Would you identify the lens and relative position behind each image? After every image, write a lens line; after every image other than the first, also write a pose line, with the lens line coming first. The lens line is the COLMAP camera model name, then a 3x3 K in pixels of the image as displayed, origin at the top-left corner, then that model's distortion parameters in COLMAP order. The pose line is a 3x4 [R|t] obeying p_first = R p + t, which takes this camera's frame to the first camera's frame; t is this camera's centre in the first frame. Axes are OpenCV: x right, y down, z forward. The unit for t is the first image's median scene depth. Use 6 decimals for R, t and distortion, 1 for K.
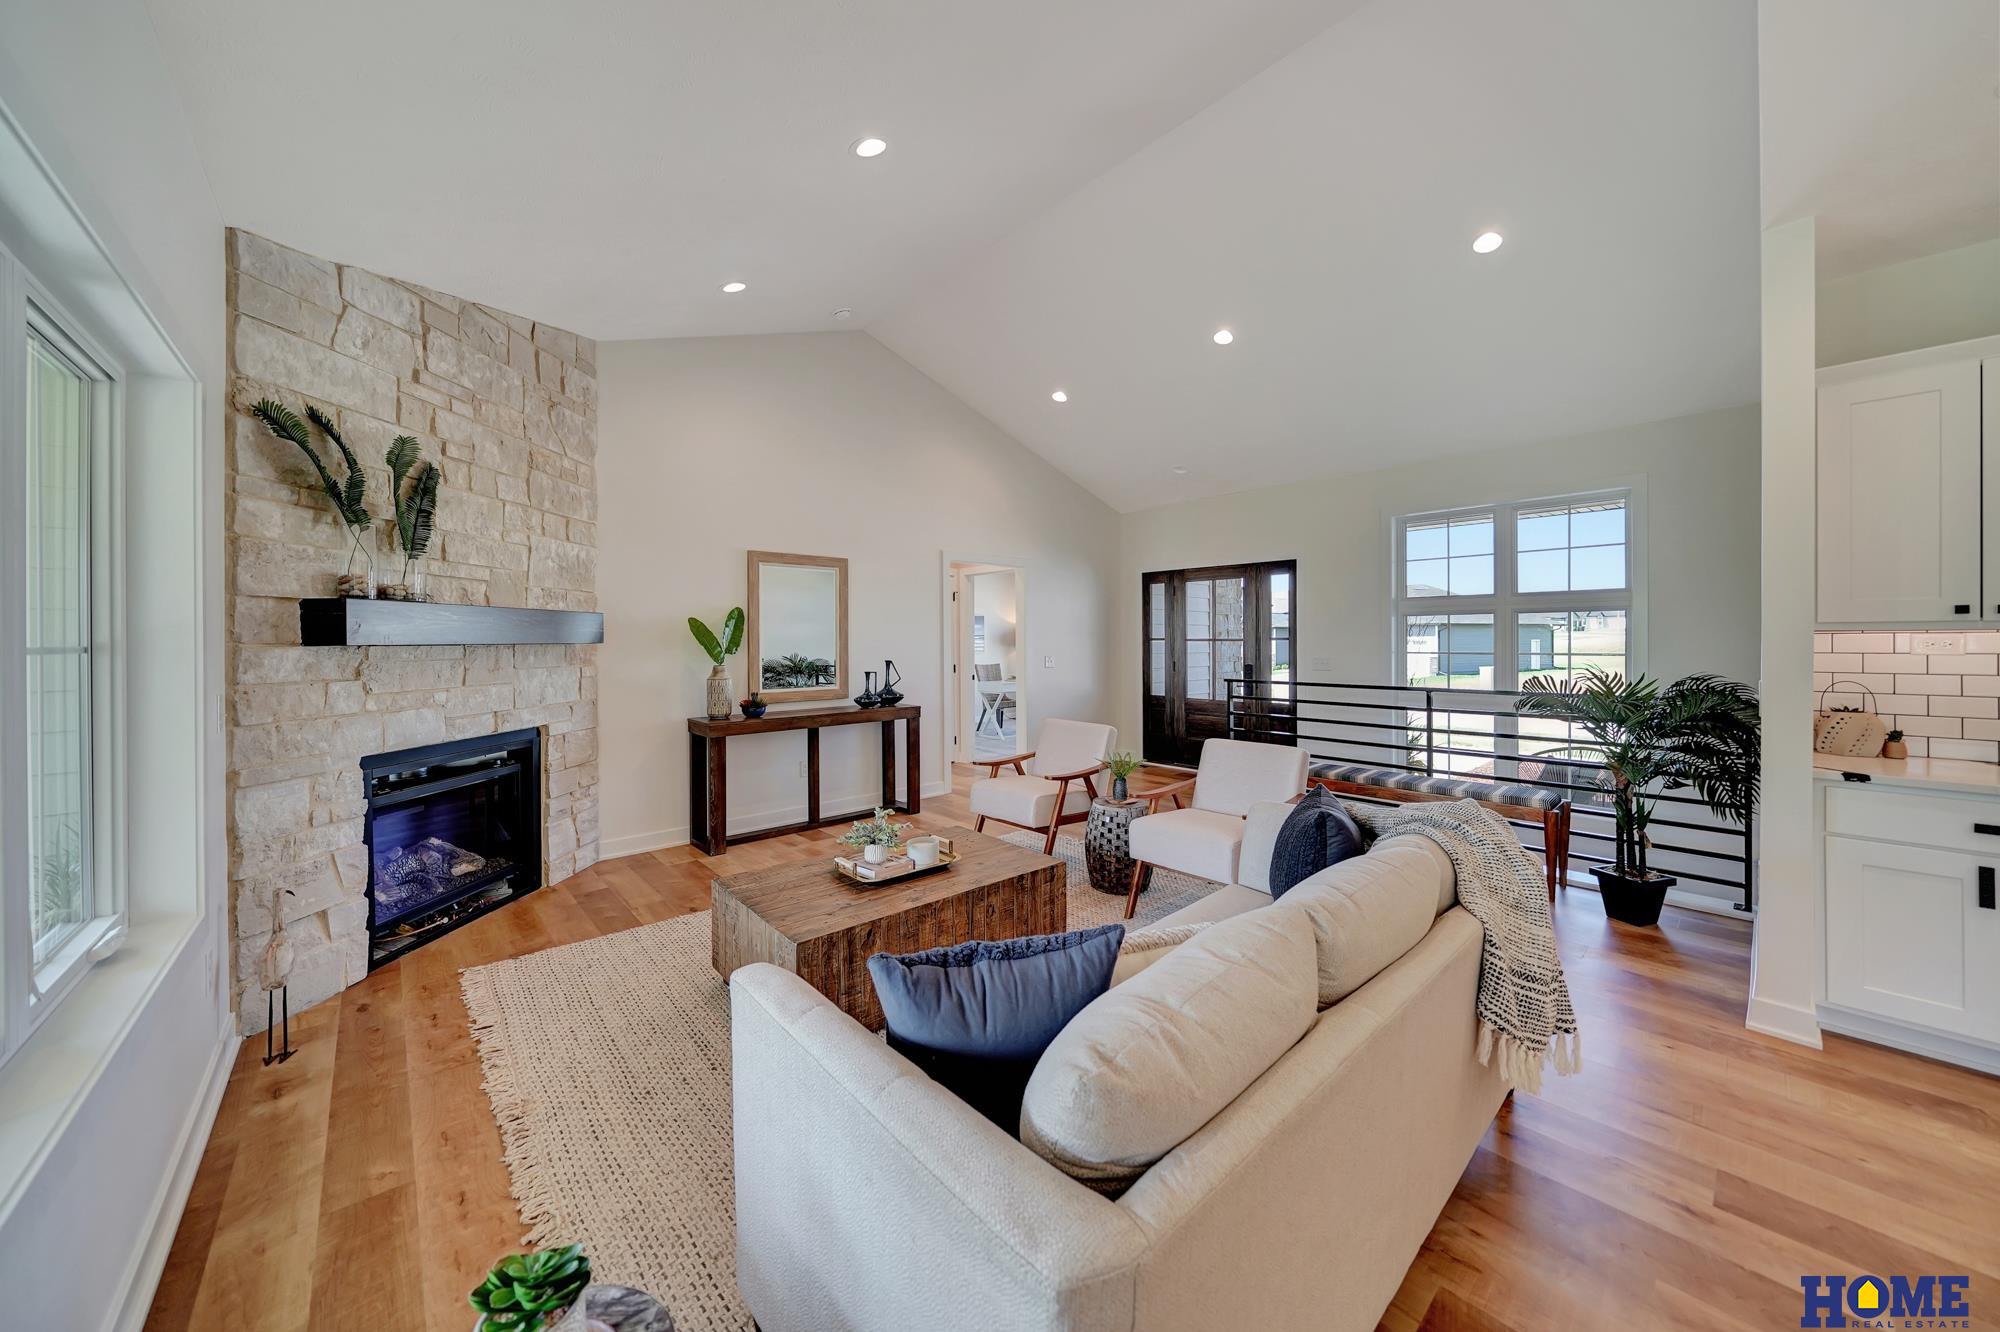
lens RADIAL K [[699.9, 0, 997.9], [0, 699.9, 650.1], [0, 0, 1]] dist [-0.000929, -0.000538]
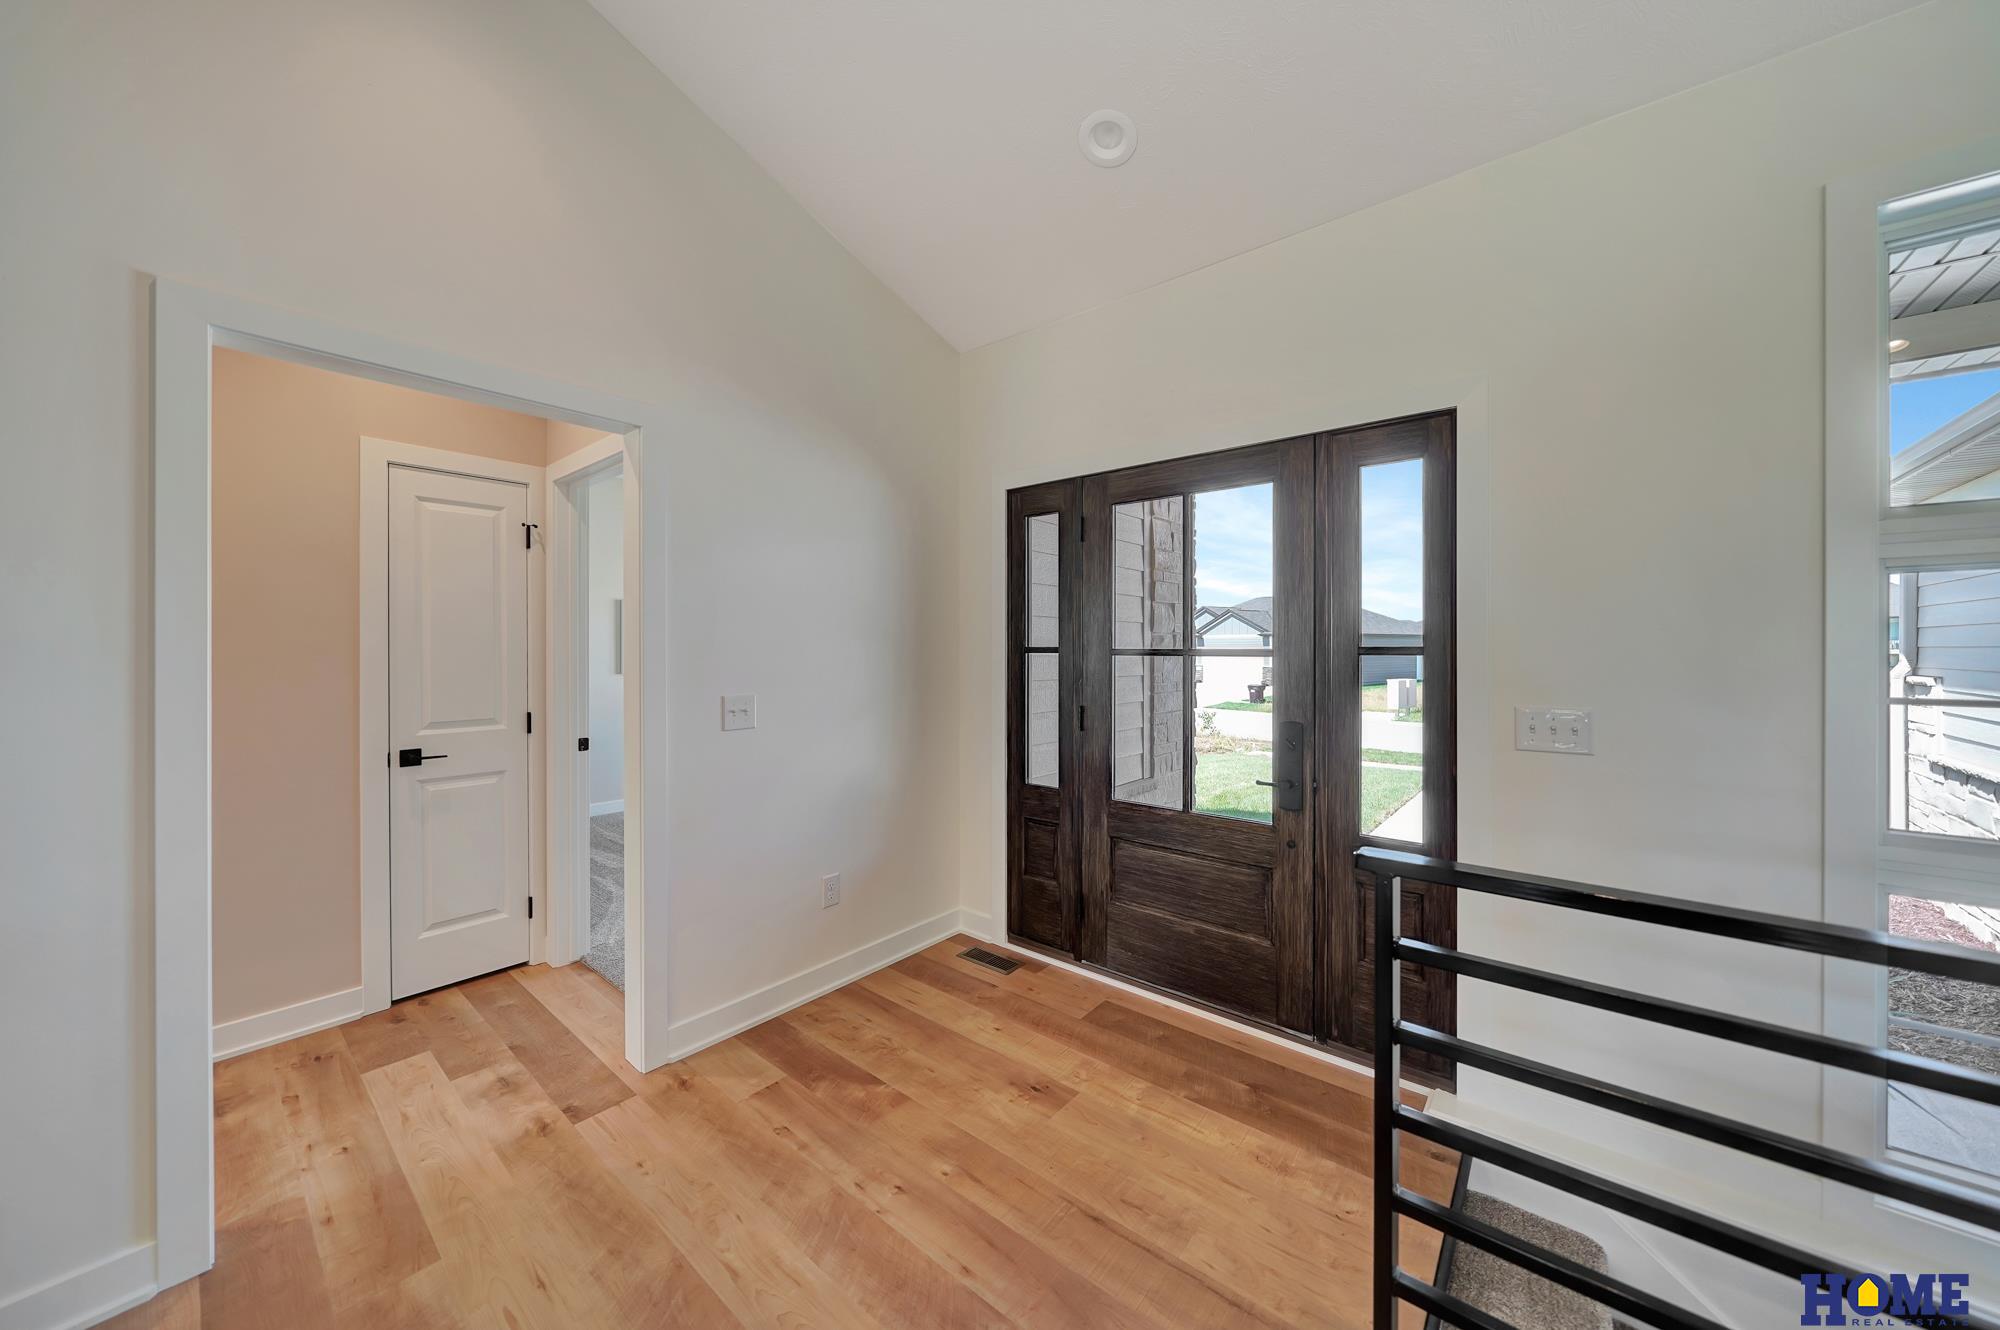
lens RADIAL K [[699.9, 0, 997.9], [0, 699.9, 649.1], [0, 0, 1]] dist [-0.000929, -0.000538]
pose [[0.988890, 0.005984, 0.148526, 0.143691], [-0.004363, 0.999927, -0.011238, -0.011500], [-0.148582, 0.010465, 0.988845, 0.606958]]
